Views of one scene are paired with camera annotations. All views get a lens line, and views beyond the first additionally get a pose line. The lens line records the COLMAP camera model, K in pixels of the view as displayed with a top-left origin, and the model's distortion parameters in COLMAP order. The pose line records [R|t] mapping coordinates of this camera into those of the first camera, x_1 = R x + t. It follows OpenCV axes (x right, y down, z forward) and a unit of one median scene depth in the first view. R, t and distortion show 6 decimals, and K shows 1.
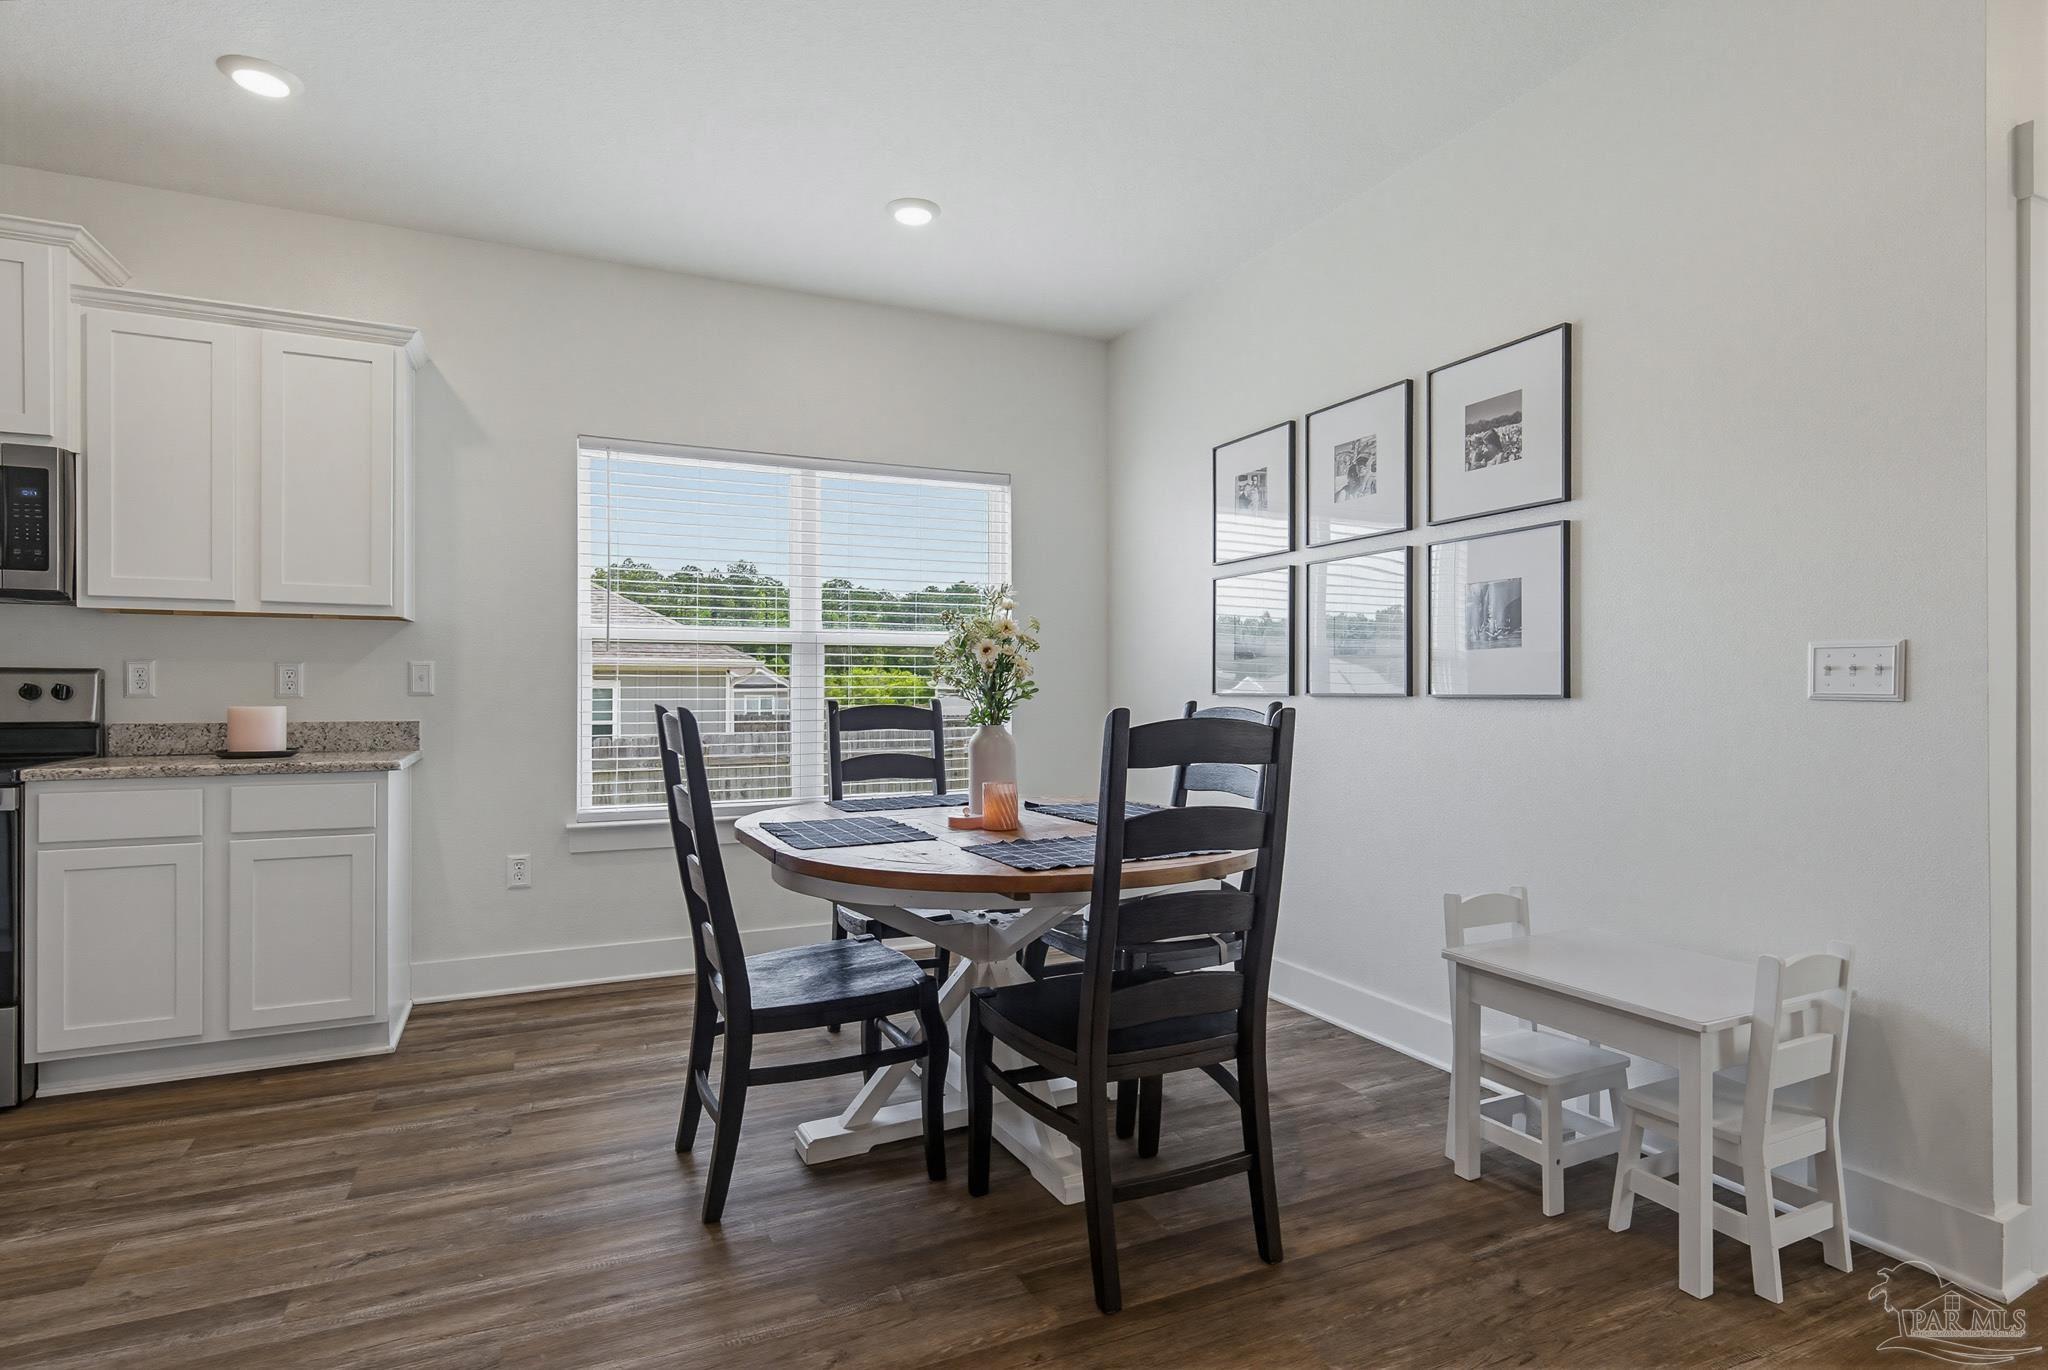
lens RADIAL K [[1022.7, 0, 1005.3], [0, 1022.7, 695.2], [0, 0, 1]] dist [-0.004915, 0.000714]
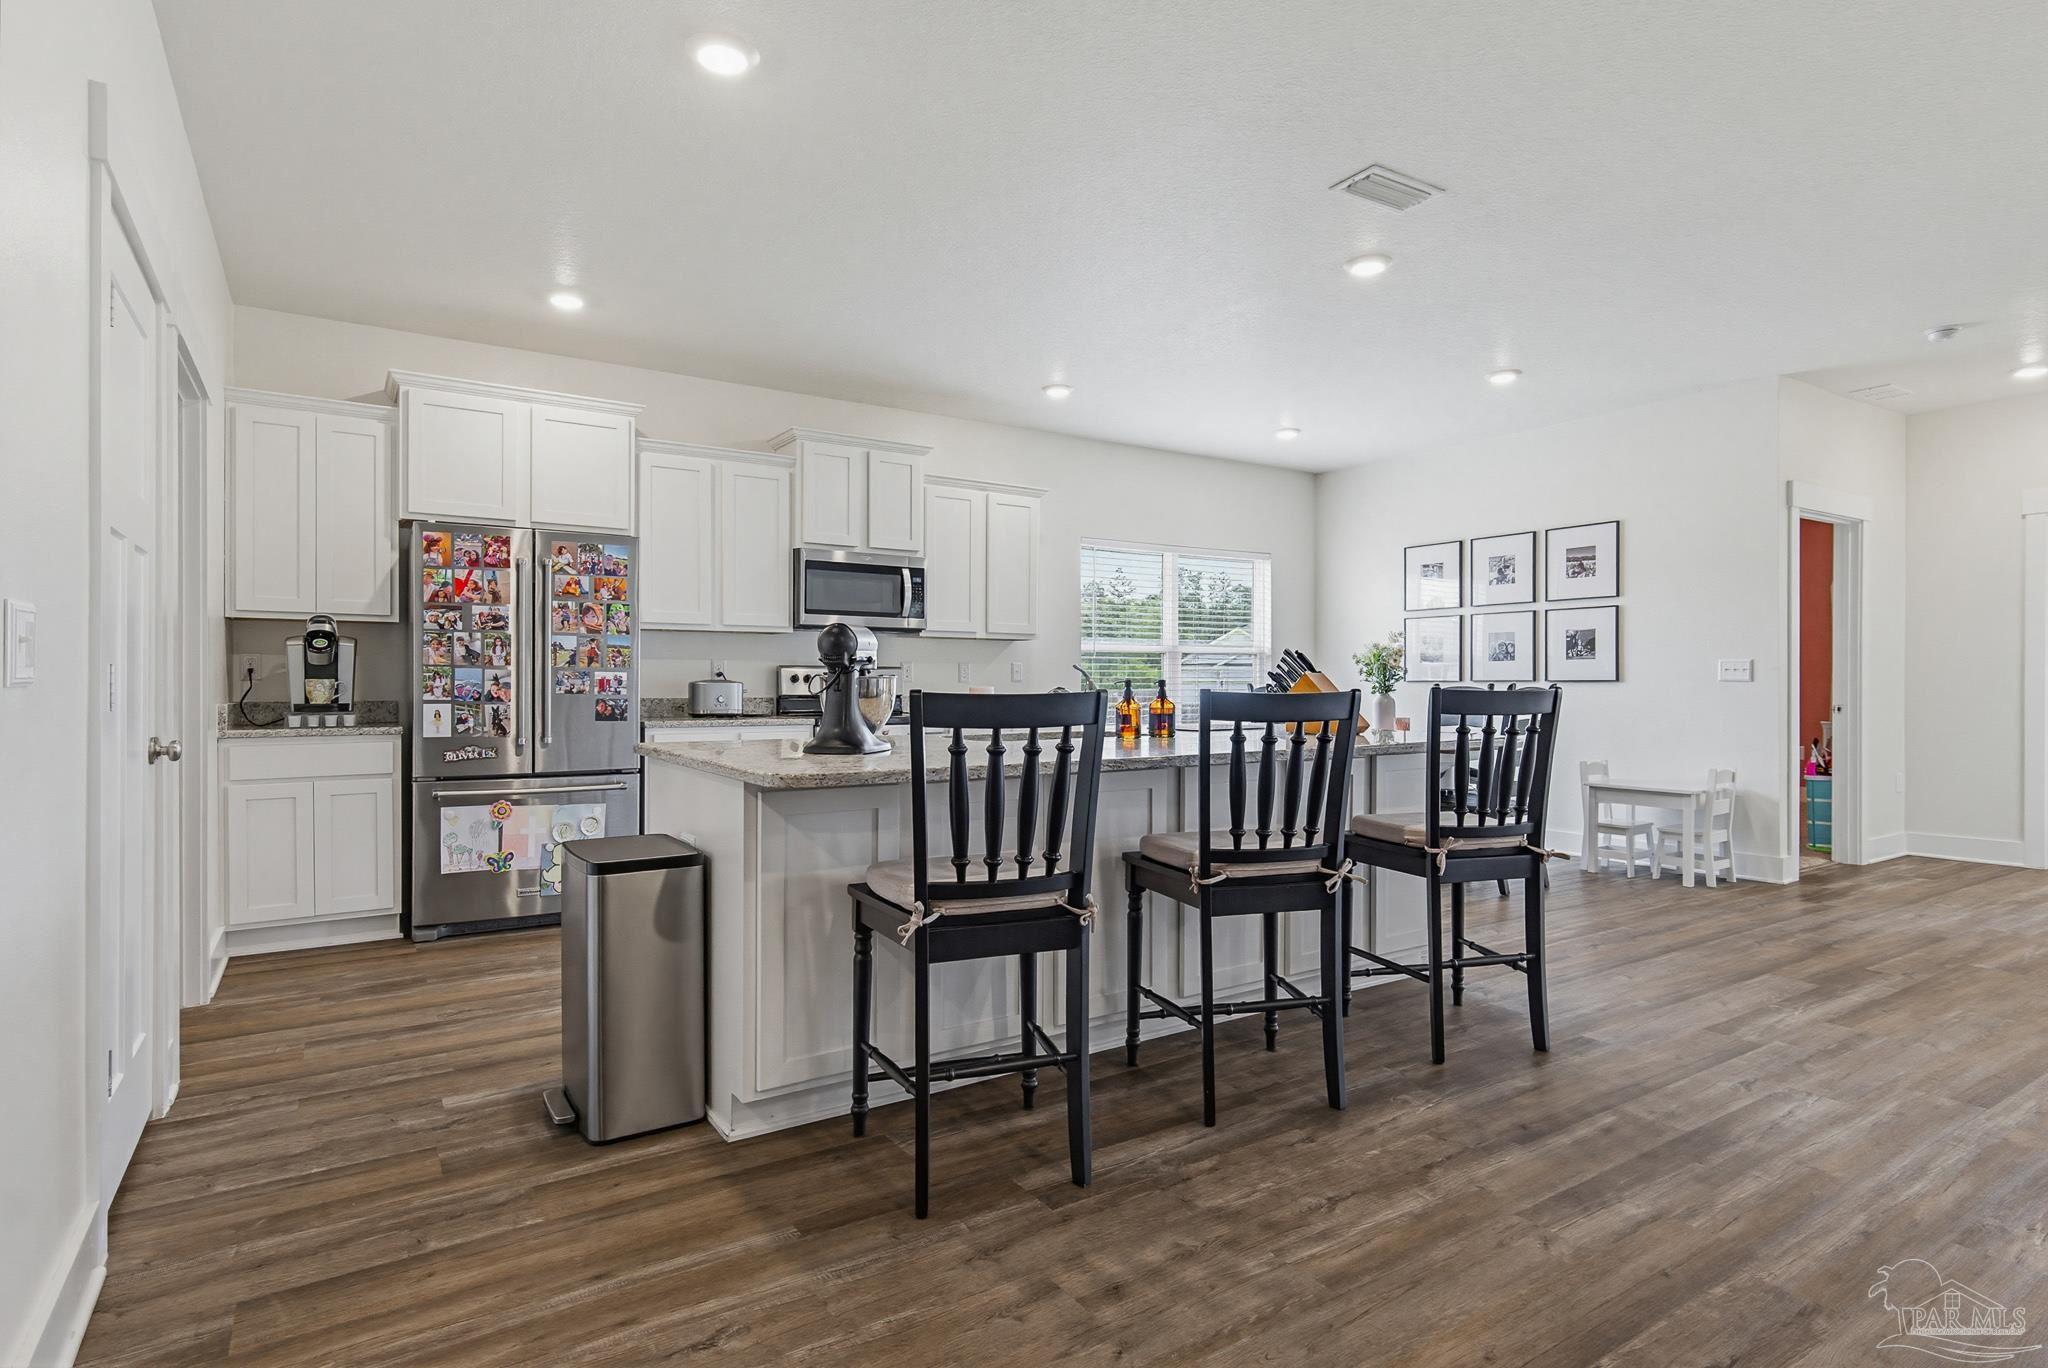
lens RADIAL K [[1066.0, 0, 1041.8], [0, 1066.0, 686.4], [0, 0, 1]] dist [0.001091, -0.000453]
pose [[0.984987, 0.000444, 0.172630, -1.033395], [0.000329, 0.999990, -0.004451, 0.021502], [-0.172630, 0.004441, 0.984977, -1.037028]]
